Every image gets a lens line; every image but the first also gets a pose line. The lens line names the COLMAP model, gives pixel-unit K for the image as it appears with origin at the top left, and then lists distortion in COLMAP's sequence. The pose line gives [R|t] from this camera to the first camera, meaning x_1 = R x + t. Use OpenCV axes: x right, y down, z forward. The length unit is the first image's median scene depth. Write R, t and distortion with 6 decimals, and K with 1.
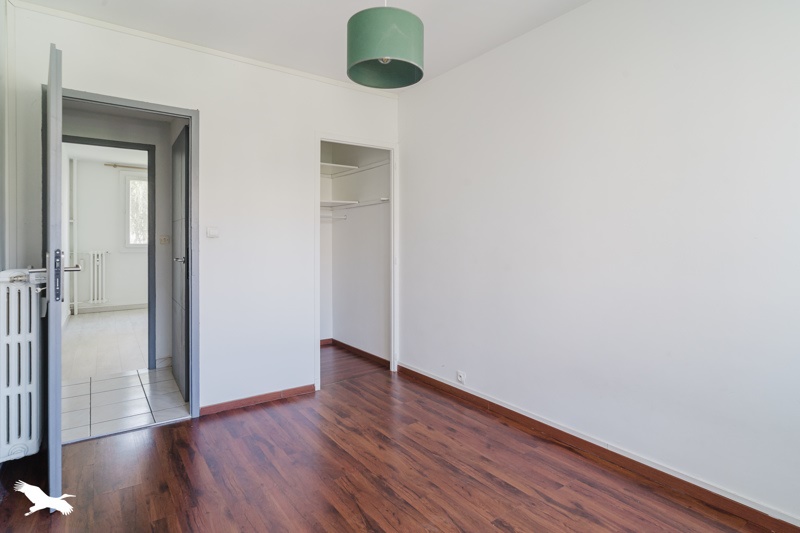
lens RADIAL K [[416.5, 0, 393.1], [0, 416.5, 249.0], [0, 0, 1]] dist [0.002677, 0.000134]
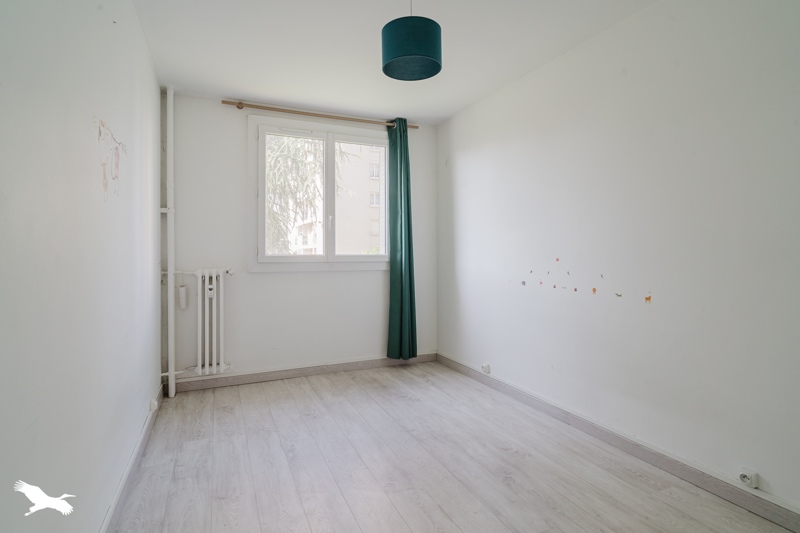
lens RADIAL K [[416.5, 0, 400.2], [0, 416.5, 262.3], [0, 0, 1]] dist [0.002677, 0.000134]
pose [[0.983419, 0.001780, -0.181338, -0.391012], [-0.001154, 0.999993, 0.003557, -0.006691], [0.181343, -0.003288, 0.983414, 0.545356]]
